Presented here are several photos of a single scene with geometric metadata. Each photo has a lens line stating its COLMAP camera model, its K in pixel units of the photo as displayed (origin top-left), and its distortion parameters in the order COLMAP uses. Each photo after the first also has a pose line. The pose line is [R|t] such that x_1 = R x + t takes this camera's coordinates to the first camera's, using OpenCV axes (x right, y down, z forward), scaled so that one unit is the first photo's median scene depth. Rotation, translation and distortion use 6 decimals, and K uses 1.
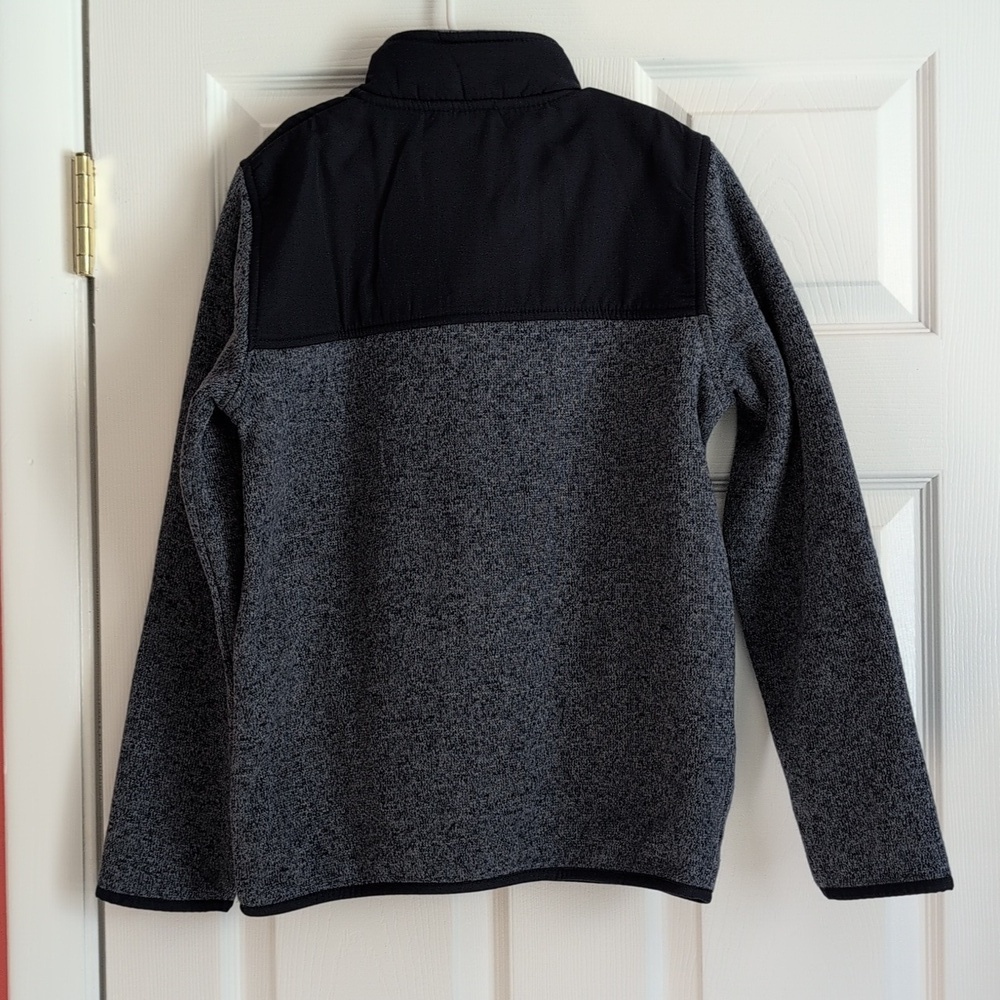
lens RADIAL K [[1653.5, 0, 500.0], [0, 1653.5, 500.0], [0, 0, 1]] dist [0.245910, -1.243019]
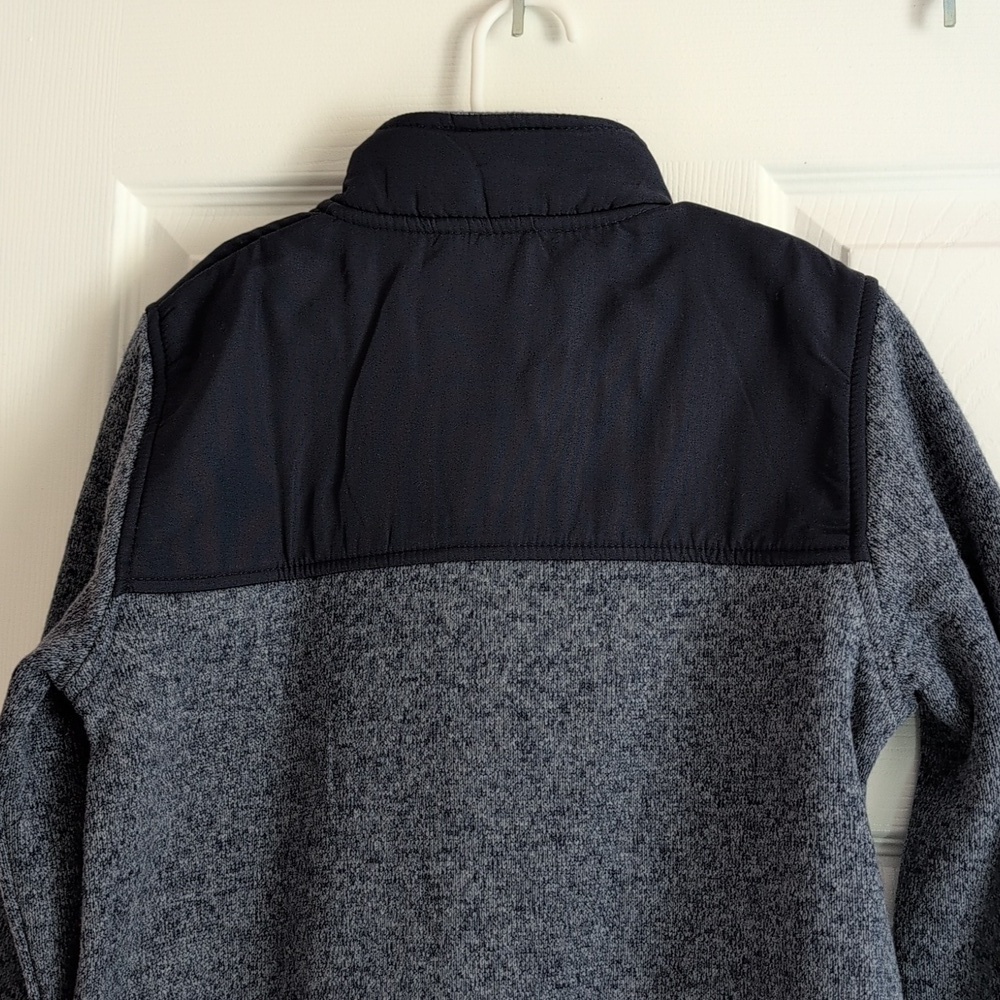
lens RADIAL K [[1653.5, 0, 500.0], [0, 1653.5, 500.0], [0, 0, 1]] dist [0.245910, -1.243019]
pose [[0.994319, 0.029704, -0.102210, 0.052031], [-0.043327, 0.990066, -0.133759, -0.046627], [0.097221, 0.137427, 0.985729, 0.385159]]
